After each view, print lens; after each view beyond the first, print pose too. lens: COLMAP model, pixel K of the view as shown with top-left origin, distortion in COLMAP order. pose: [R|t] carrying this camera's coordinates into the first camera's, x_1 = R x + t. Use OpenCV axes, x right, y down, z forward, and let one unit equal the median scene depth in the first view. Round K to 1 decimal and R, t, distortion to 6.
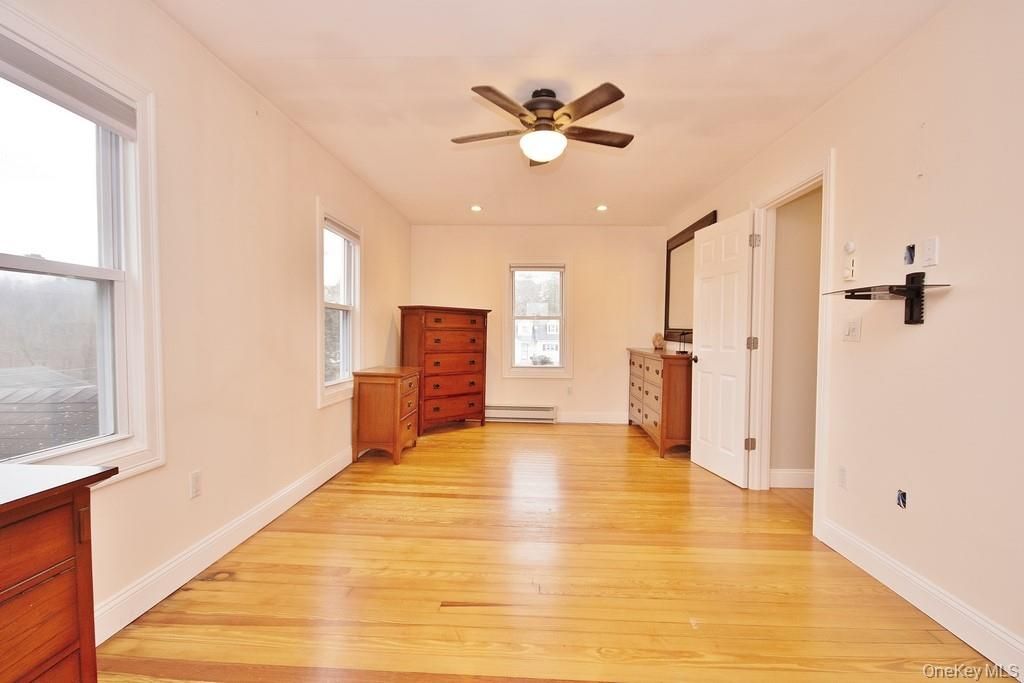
lens RADIAL K [[476.2, 0, 507.7], [0, 476.2, 345.3], [0, 0, 1]] dist [0.003865, -0.000225]
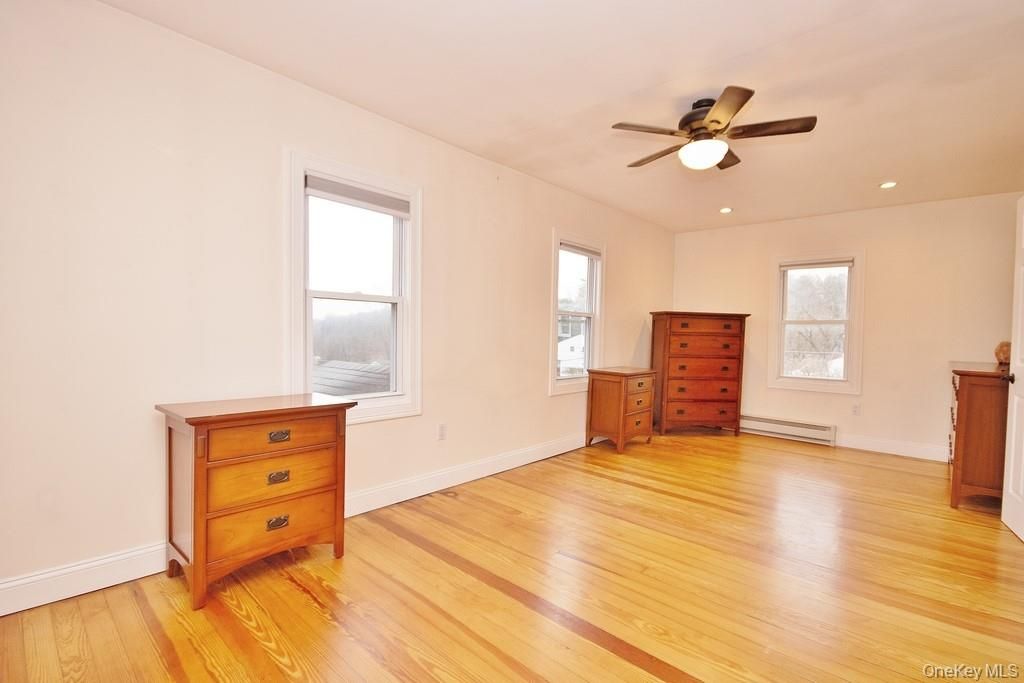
lens RADIAL K [[476.2, 0, 514.6], [0, 476.2, 344.6], [0, 0, 1]] dist [0.003865, -0.000225]
pose [[0.766625, 0.021745, -0.641727, 0.279551], [-0.030001, 0.999548, -0.001971, 0.002416], [0.641394, 0.020763, 0.766931, -0.022414]]
